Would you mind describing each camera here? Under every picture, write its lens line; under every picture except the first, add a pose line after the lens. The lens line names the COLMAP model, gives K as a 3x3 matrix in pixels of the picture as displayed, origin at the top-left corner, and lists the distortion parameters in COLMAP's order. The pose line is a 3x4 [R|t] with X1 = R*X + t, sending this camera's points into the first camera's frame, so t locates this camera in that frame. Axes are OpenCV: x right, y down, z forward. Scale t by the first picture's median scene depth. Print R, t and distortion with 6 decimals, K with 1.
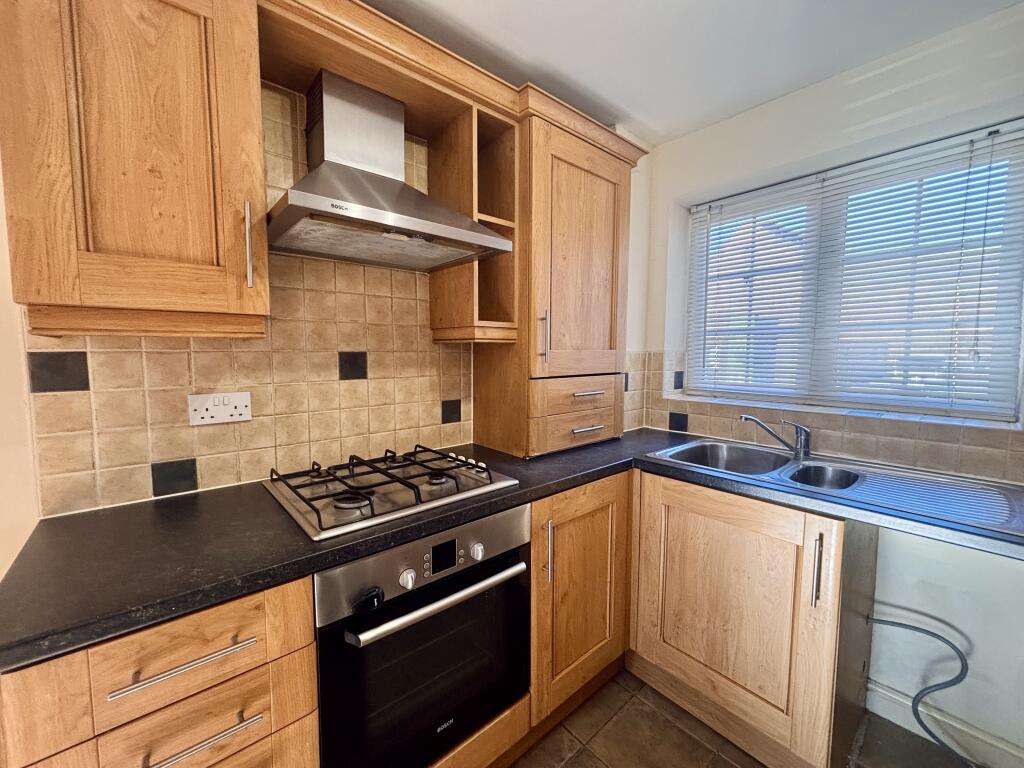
lens RADIAL K [[414.1, 0, 500.9], [0, 414.1, 383.8], [0, 0, 1]] dist [-0.001028, -0.000495]
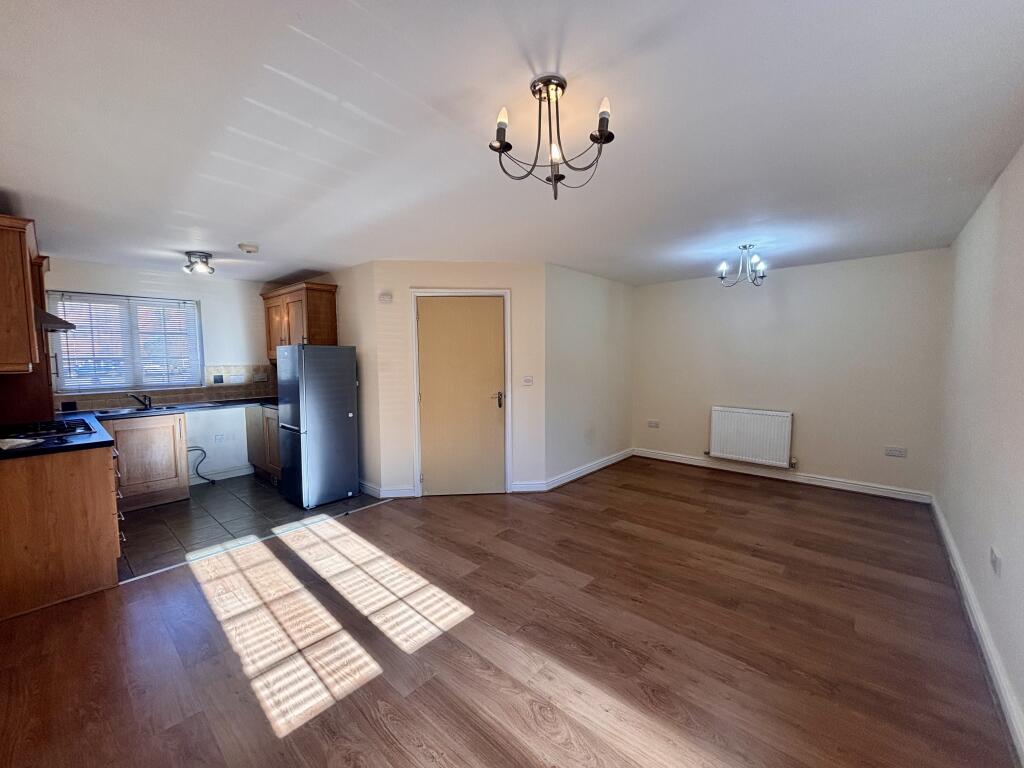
lens RADIAL K [[414.1, 0, 506.0], [0, 414.1, 384.4], [0, 0, 1]] dist [-0.001028, -0.000495]
pose [[-0.115990, -0.072733, 0.990584, -2.317076], [0.089335, 0.992509, 0.083335, 0.013162], [-0.989225, 0.098160, -0.108624, -1.082722]]
